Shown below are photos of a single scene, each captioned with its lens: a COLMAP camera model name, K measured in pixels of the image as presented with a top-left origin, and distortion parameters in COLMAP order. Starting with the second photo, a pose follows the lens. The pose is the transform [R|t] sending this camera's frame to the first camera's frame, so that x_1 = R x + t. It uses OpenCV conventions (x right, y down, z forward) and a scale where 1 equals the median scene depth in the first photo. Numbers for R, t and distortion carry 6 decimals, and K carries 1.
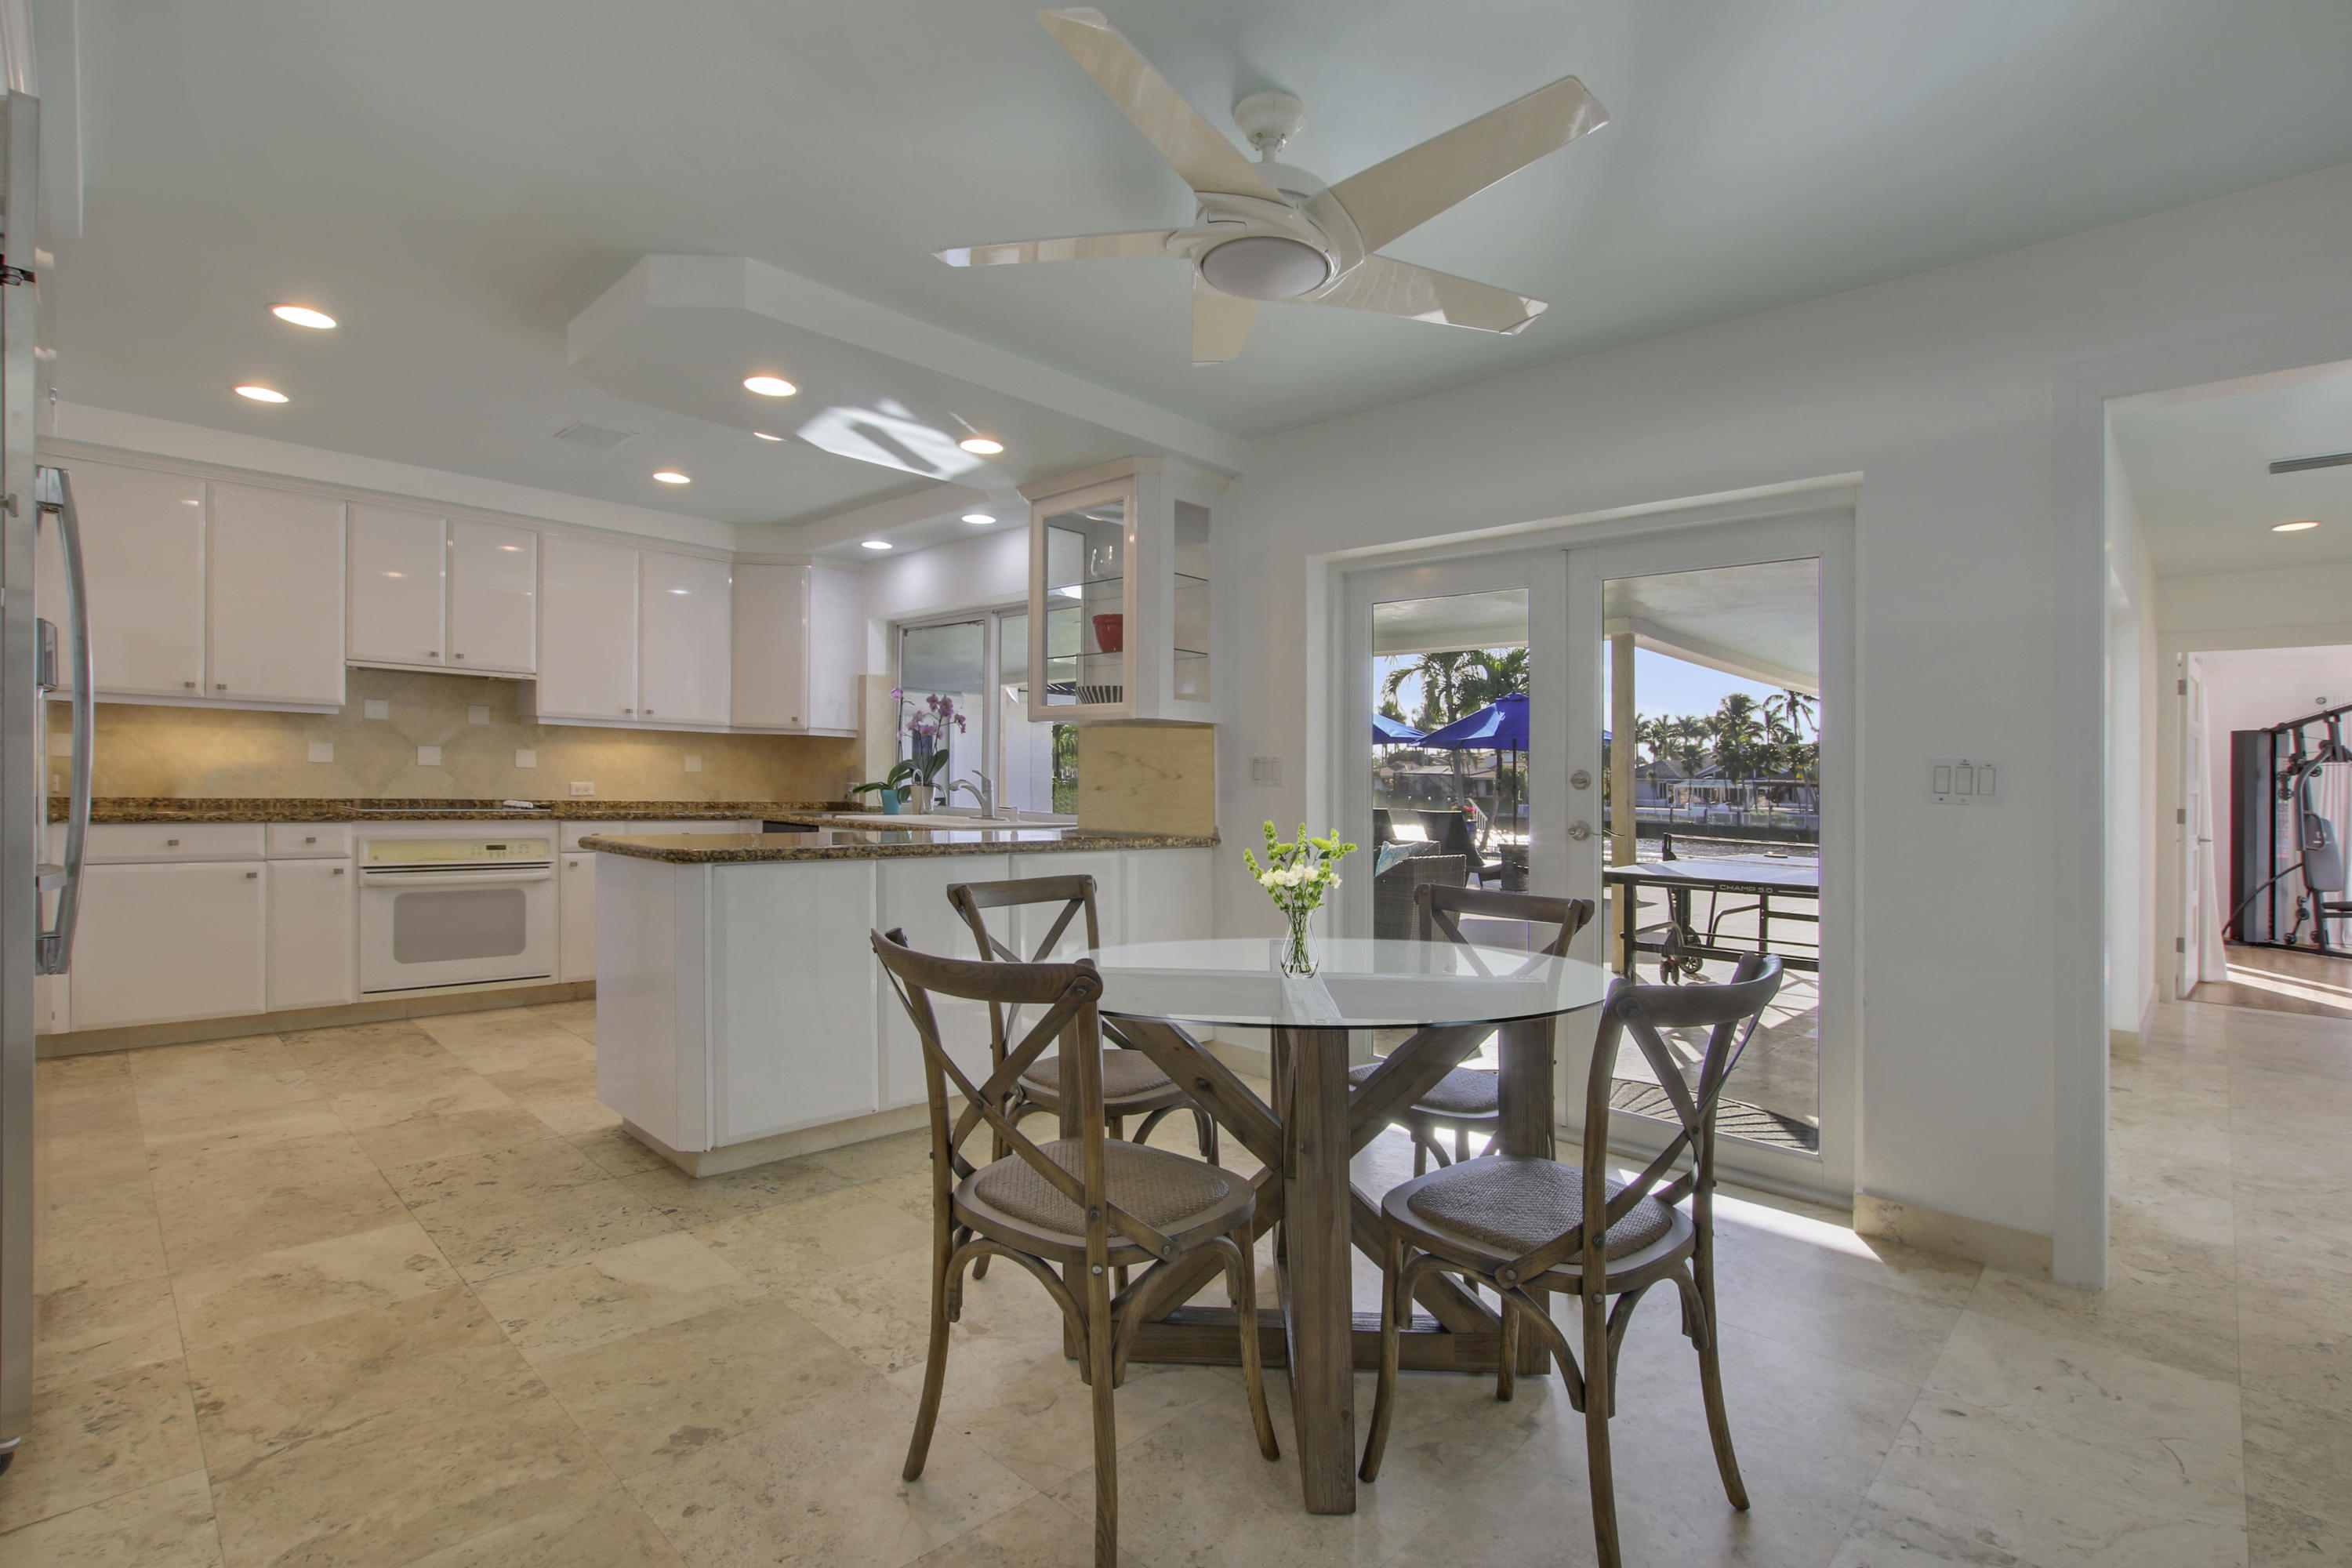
lens RADIAL K [[1091.8, 0, 1180.2], [0, 1091.8, 762.1], [0, 0, 1]] dist [0.000971, 0.000417]
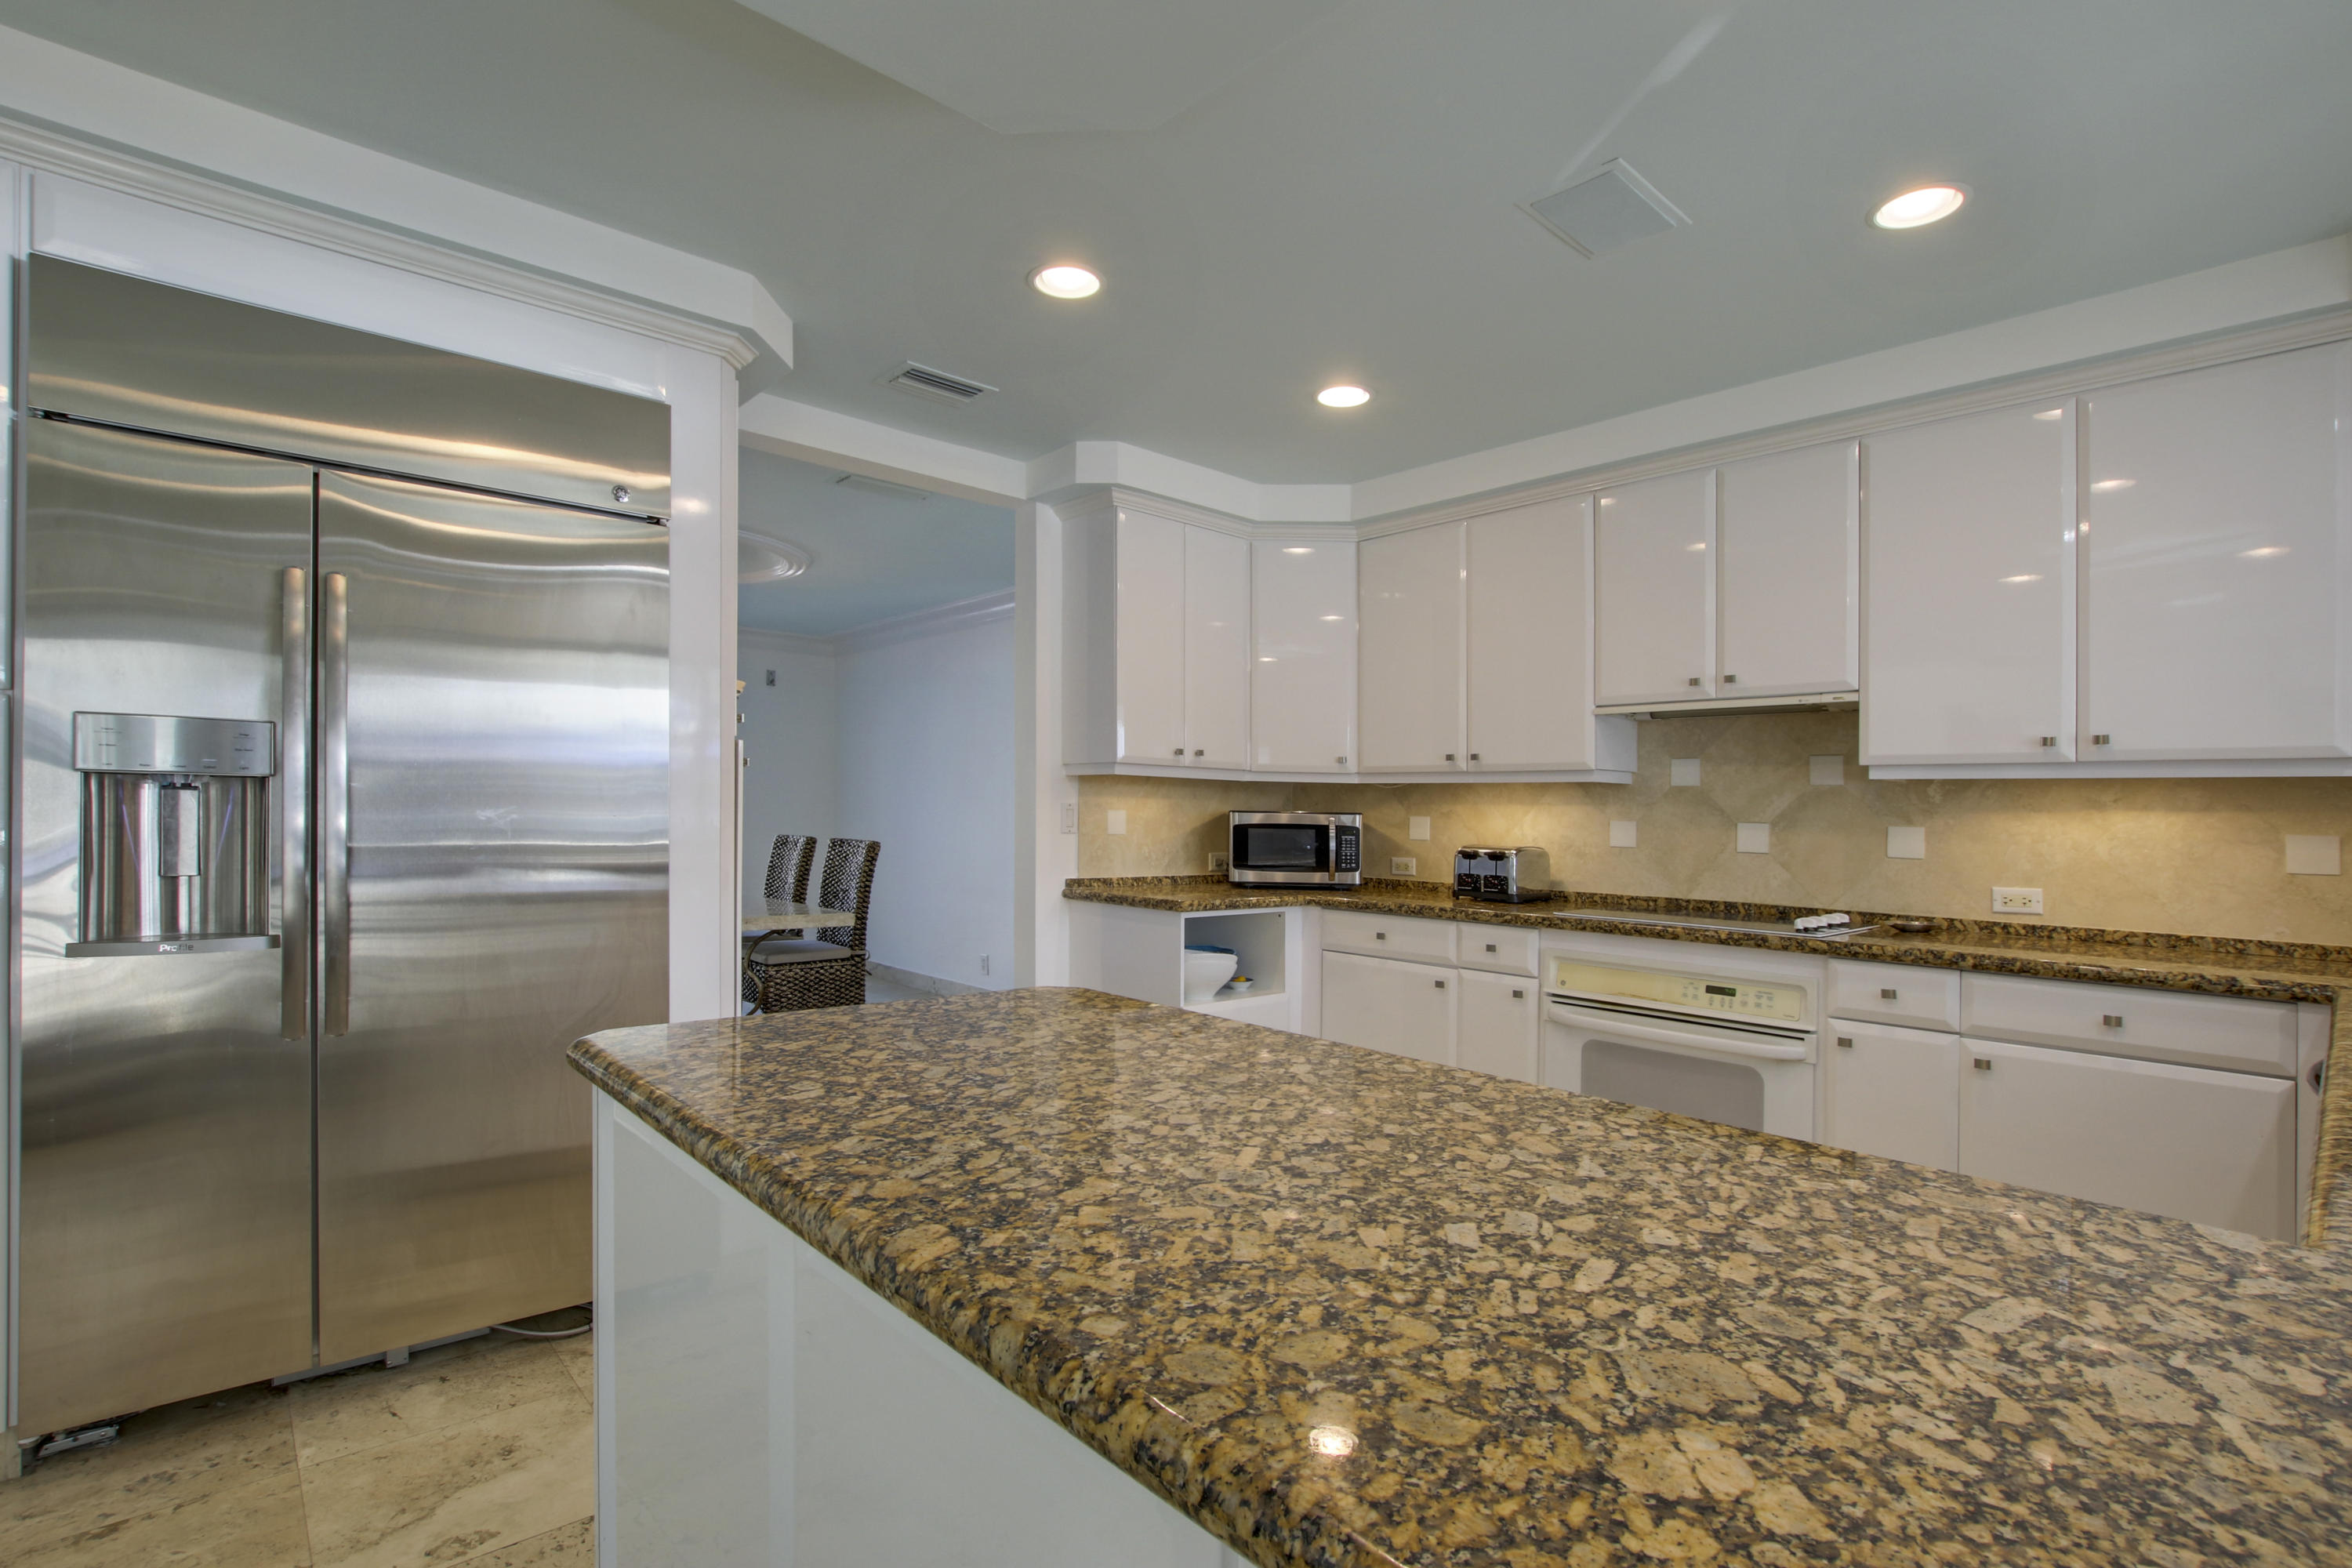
lens RADIAL K [[1097.6, 0, 1170.9], [0, 1097.6, 837.9], [0, 0, 1]] dist [-0.027267, 0.000860]
pose [[-0.060494, -0.006038, -0.998150, -0.015177], [-0.005753, 0.999967, -0.005701, 0.000024], [0.998152, 0.005397, -0.060526, 0.741348]]
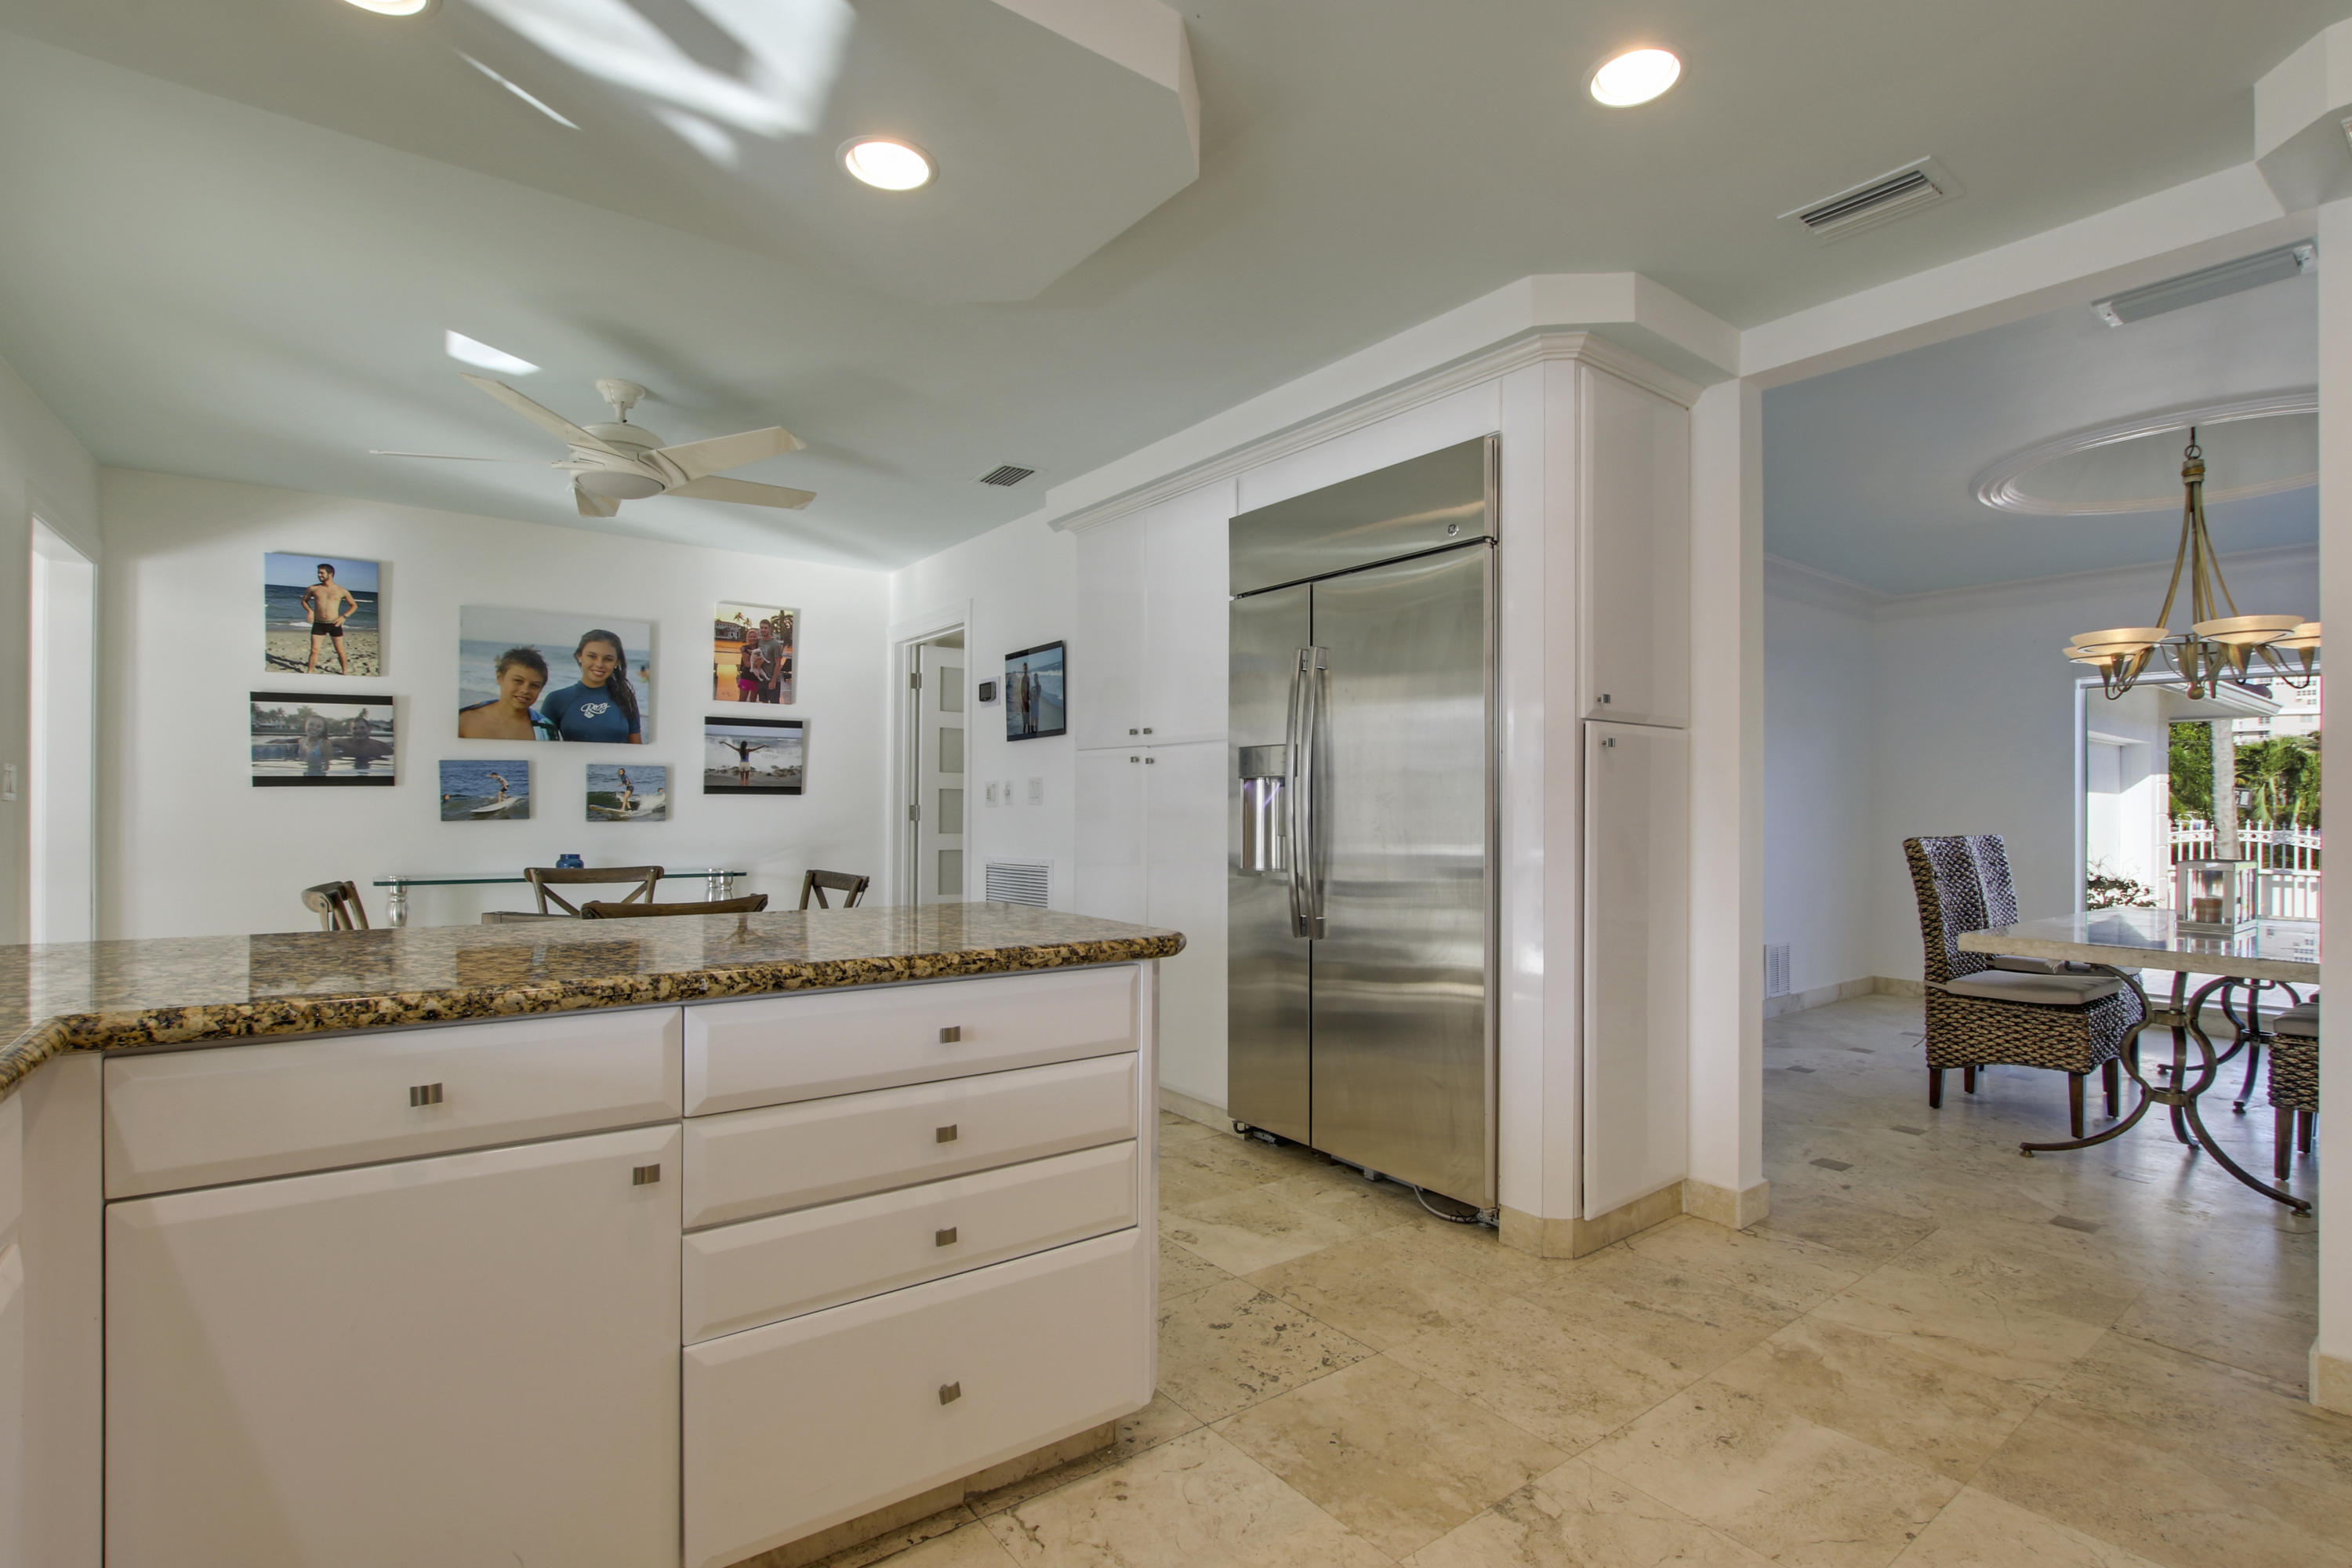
lens RADIAL K [[1097.6, 0, 1170.9], [0, 1097.6, 837.9], [0, 0, 1]] dist [-0.027267, 0.000860]
pose [[-0.986783, -0.033805, 0.158479, -0.420873], [-0.031855, 0.999382, 0.014831, 0.006766], [-0.158882, 0.009587, -0.987251, 1.062859]]
